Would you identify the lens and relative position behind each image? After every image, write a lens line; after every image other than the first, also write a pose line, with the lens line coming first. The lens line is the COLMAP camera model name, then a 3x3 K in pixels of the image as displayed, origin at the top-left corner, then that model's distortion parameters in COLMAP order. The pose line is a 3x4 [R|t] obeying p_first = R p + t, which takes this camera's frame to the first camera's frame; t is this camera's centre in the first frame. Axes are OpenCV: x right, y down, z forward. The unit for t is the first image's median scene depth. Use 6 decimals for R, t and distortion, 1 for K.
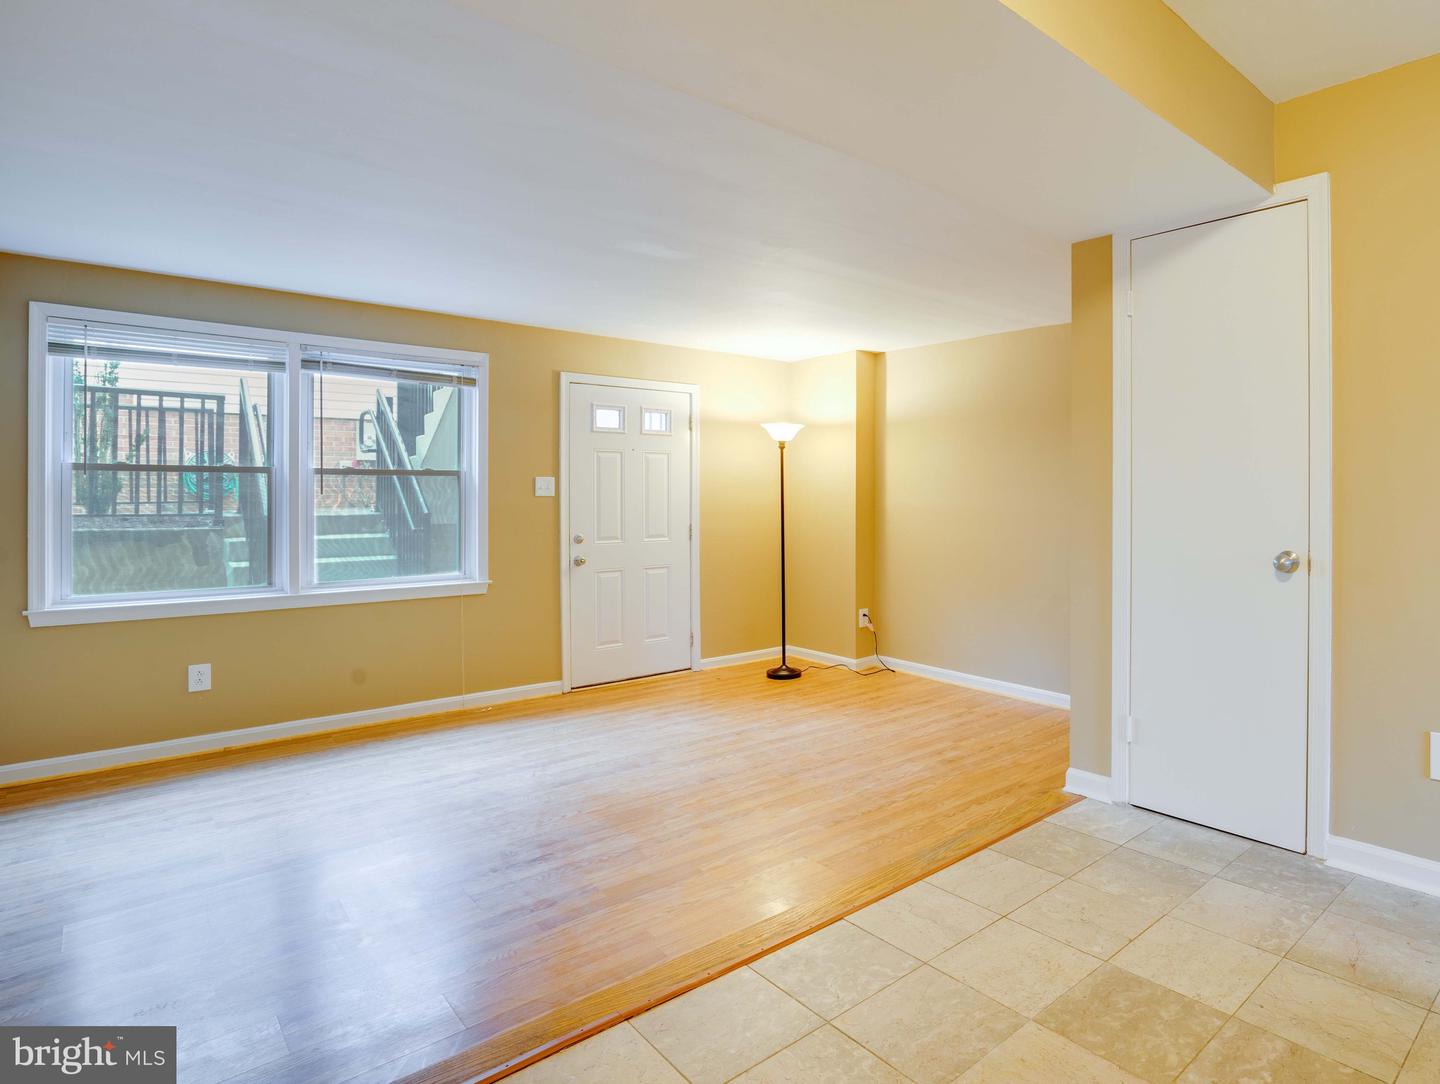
lens RADIAL K [[819.3, 0, 896.4], [0, 819.3, 494.8], [0, 0, 1]] dist [-0.056636, 0.019705]
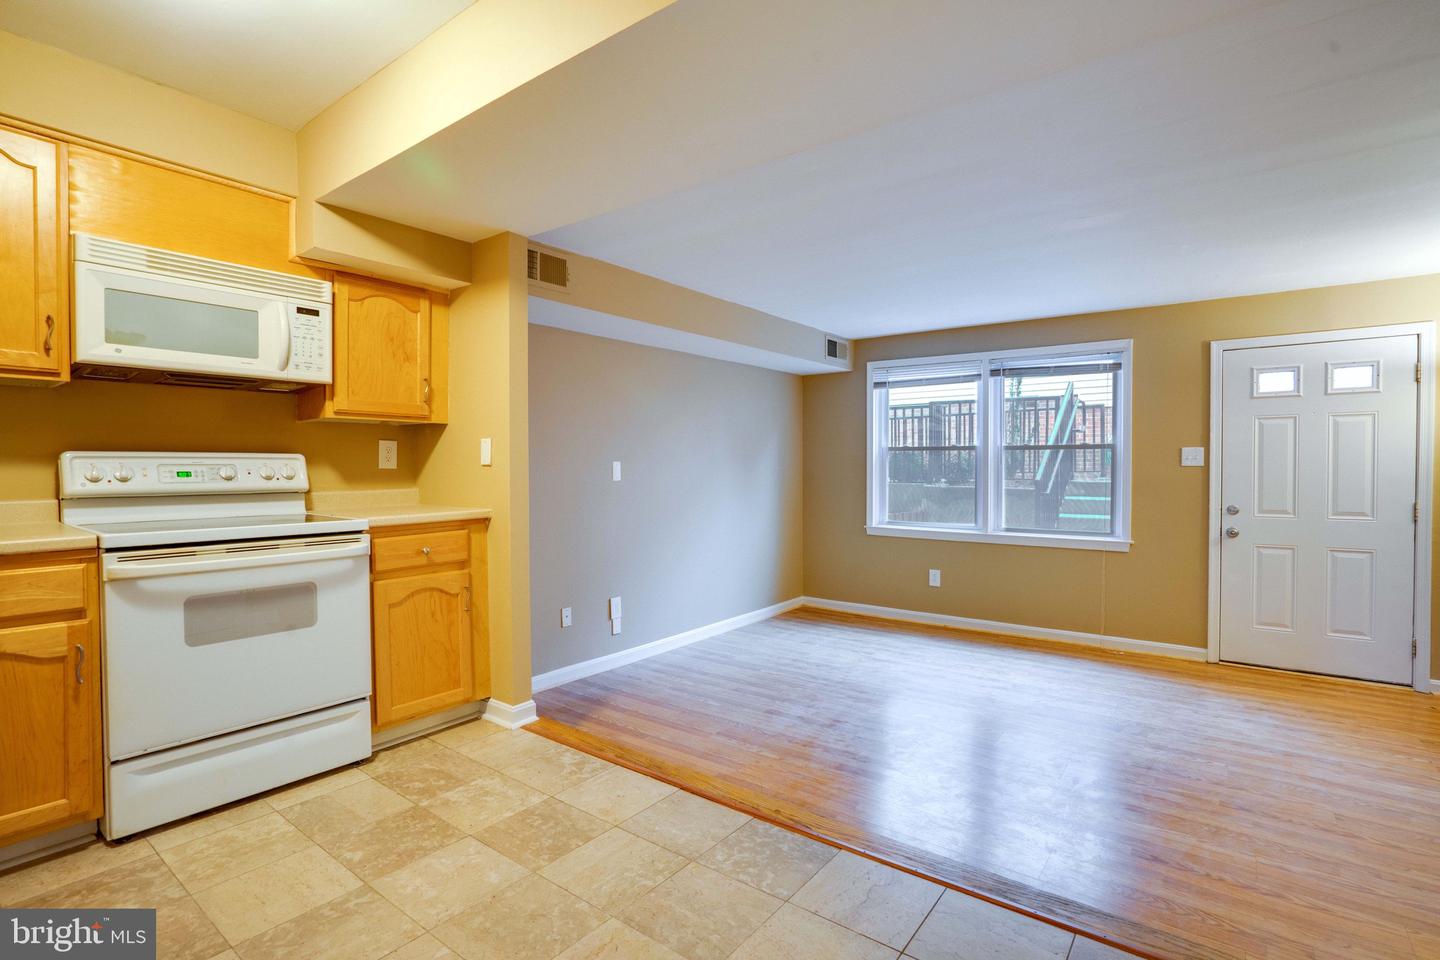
lens RADIAL K [[683.8, 0, 723.5], [0, 683.8, 480.2], [0, 0, 1]] dist [-0.054724, 0.024225]
pose [[0.134483, 0.019222, -0.990729, 0.428653], [-0.002185, 0.999815, 0.019102, 0.006283], [0.990913, -0.000404, 0.134500, 0.386521]]
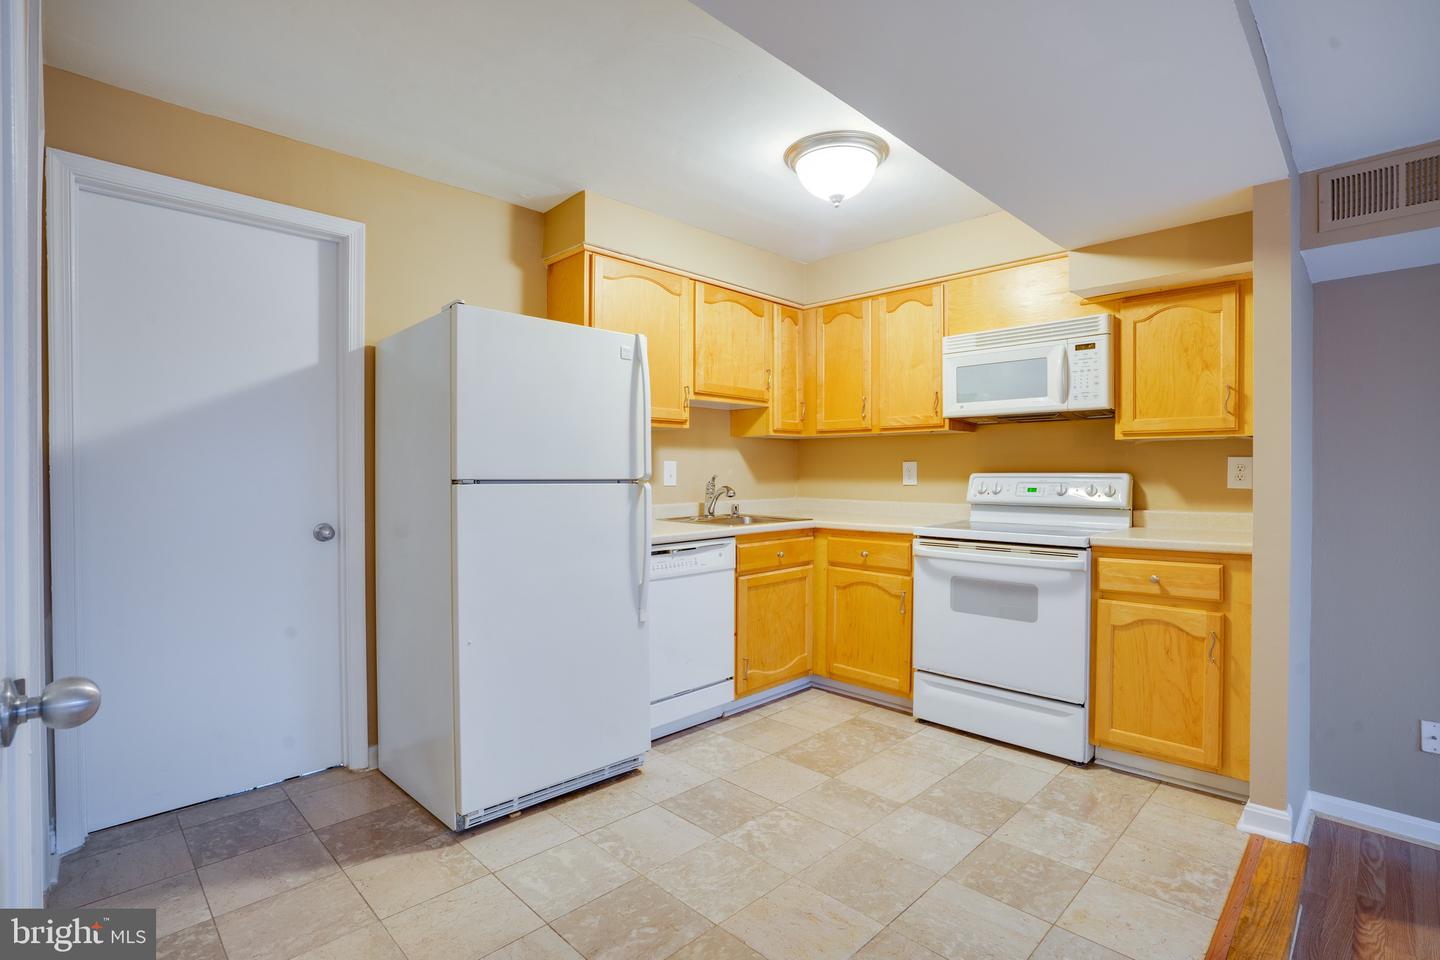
lens RADIAL K [[695.0, 0, 722.0], [0, 695.0, 476.5], [0, 0, 1]] dist [-0.053328, 0.023372]
pose [[-0.999999, -0.001165, 0.000669, 0.123051], [-0.001158, 0.999946, 0.010298, -0.010722], [-0.000681, 0.010297, -0.999947, 0.809003]]
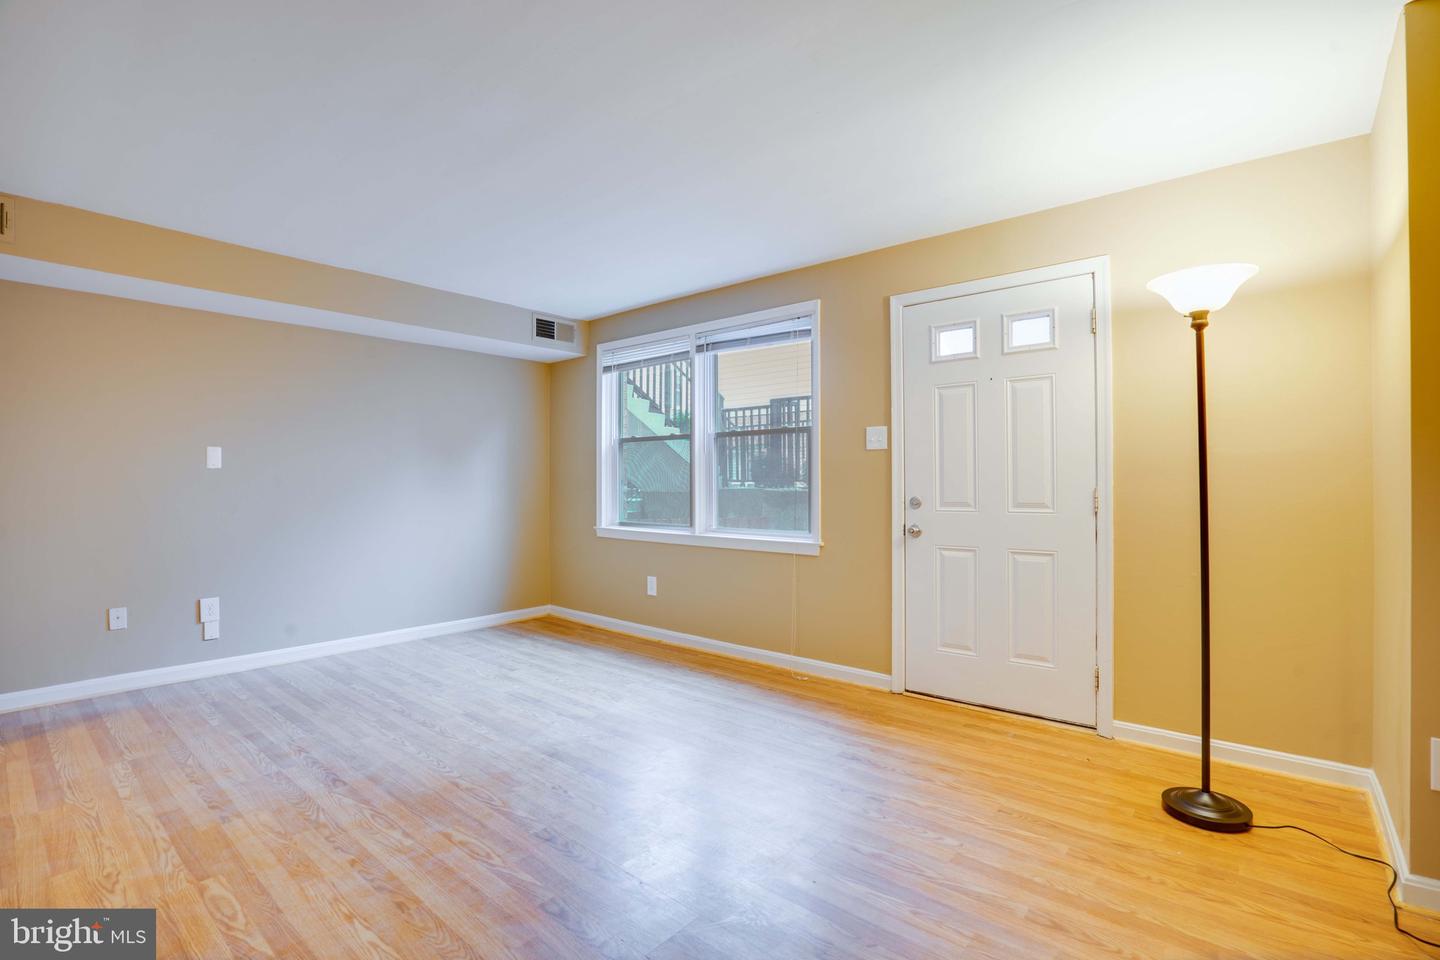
lens RADIAL K [[660.9, 0, 724.6], [0, 660.9, 481.2], [0, 0, 1]] dist [-0.061220, 0.022894]
pose [[0.081266, -0.005294, -0.996678, 0.302736], [-0.002840, 0.999981, -0.005543, 0.050475], [0.996688, 0.003281, 0.081249, 1.029146]]
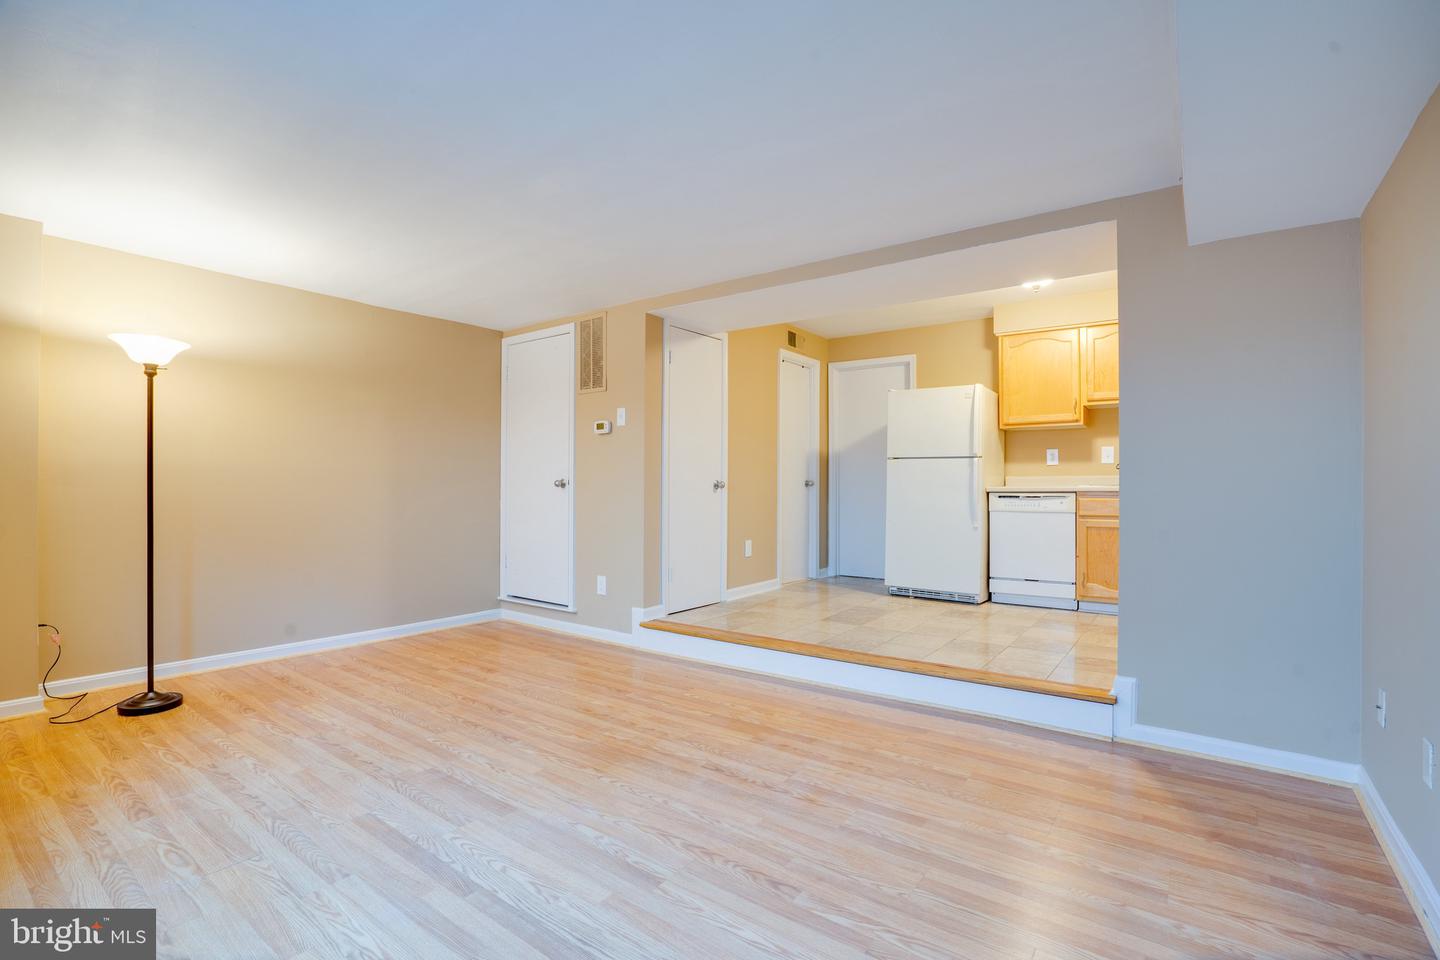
lens RADIAL K [[660.9, 0, 724.6], [0, 660.9, 481.2], [0, 0, 1]] dist [-0.061220, 0.022894]
pose [[-0.146839, 0.002705, 0.989157, -0.952318], [0.000799, 0.999996, -0.002616, 0.048930], [-0.989160, 0.000407, -0.146841, 0.804064]]
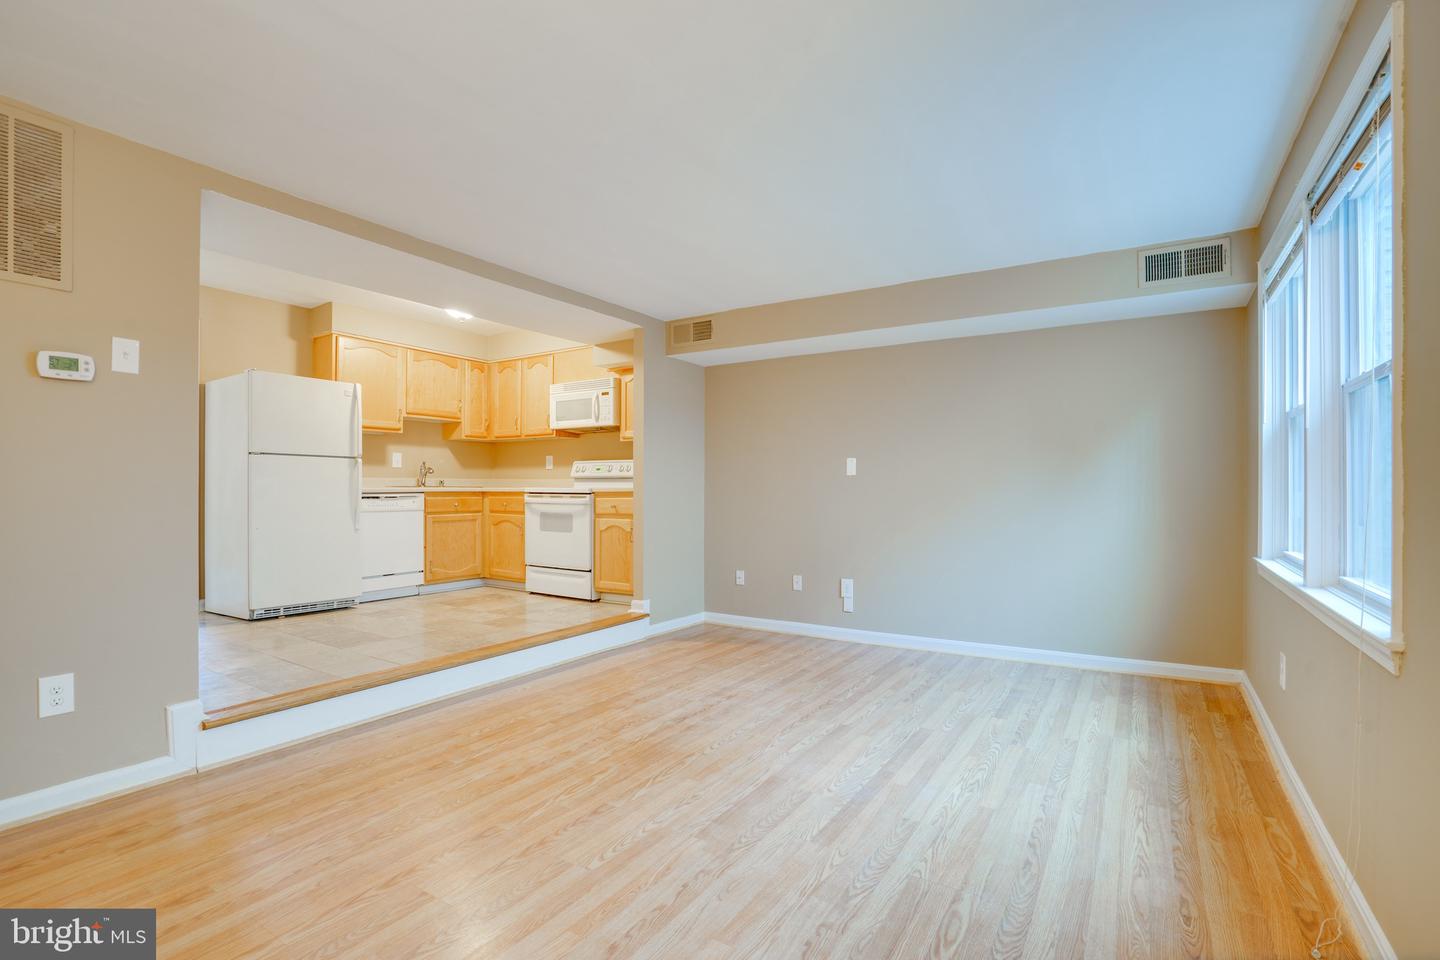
lens RADIAL K [[679.2, 0, 719.2], [0, 679.2, 490.8], [0, 0, 1]] dist [-0.061834, 0.026576]
pose [[-0.976685, -0.003338, -0.214654, -0.192064], [-0.004904, 0.999965, 0.006764, 0.050235], [0.214624, 0.007659, -0.976667, 1.510178]]
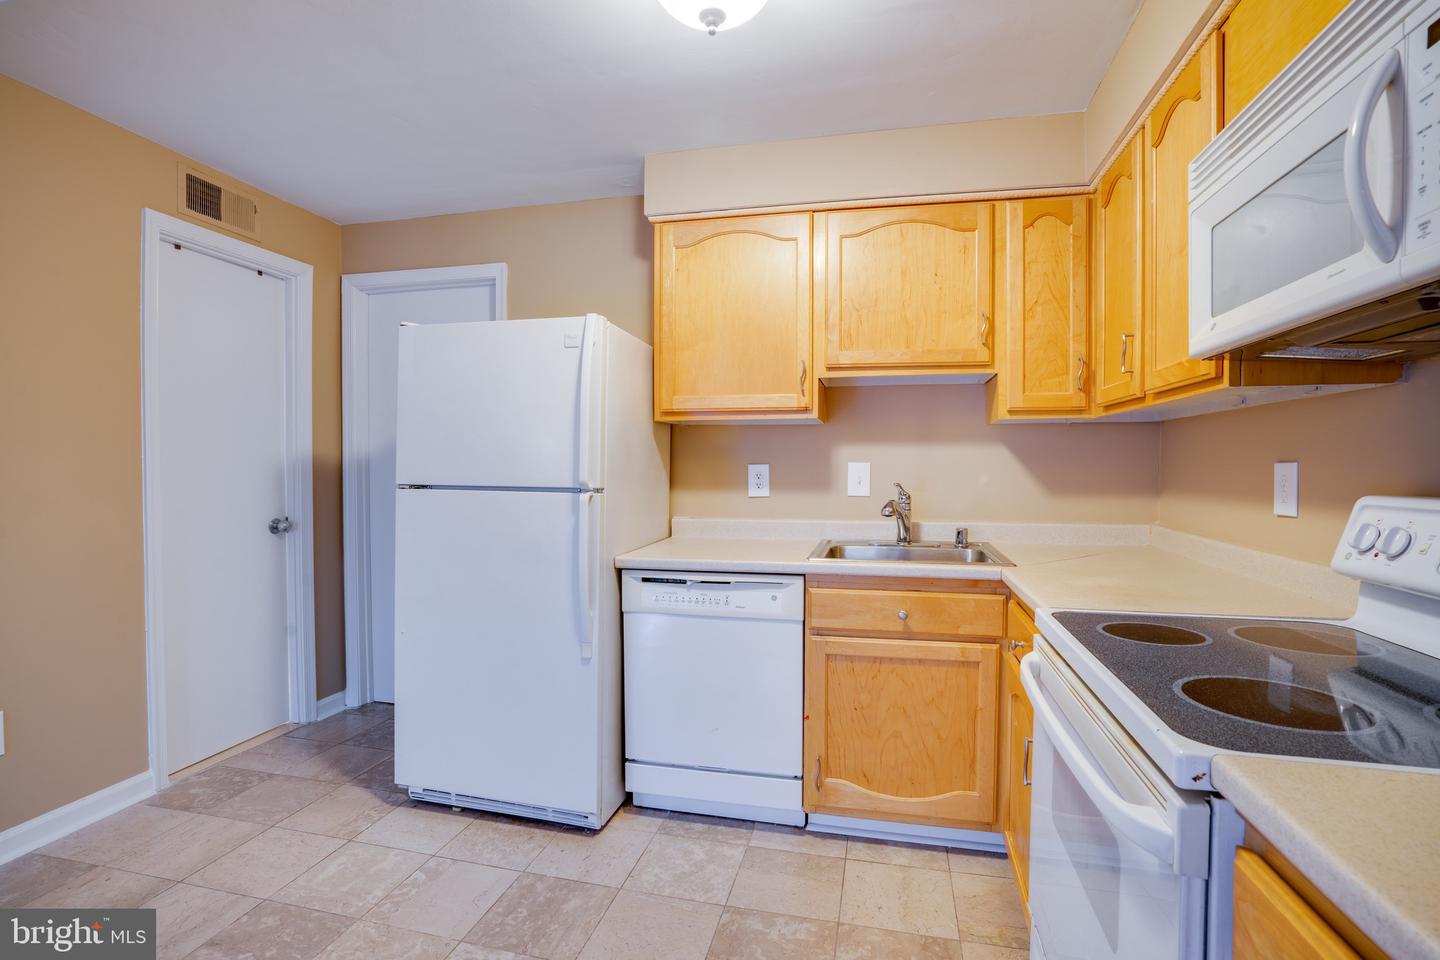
lens RADIAL K [[683.8, 0, 723.5], [0, 683.8, 480.2], [0, 0, 1]] dist [-0.054724, 0.024225]
pose [[-0.519716, -0.022343, 0.854047, -0.313902], [-0.001324, 0.999678, 0.025347, -0.021232], [-0.854338, 0.012042, -0.519578, 0.341128]]
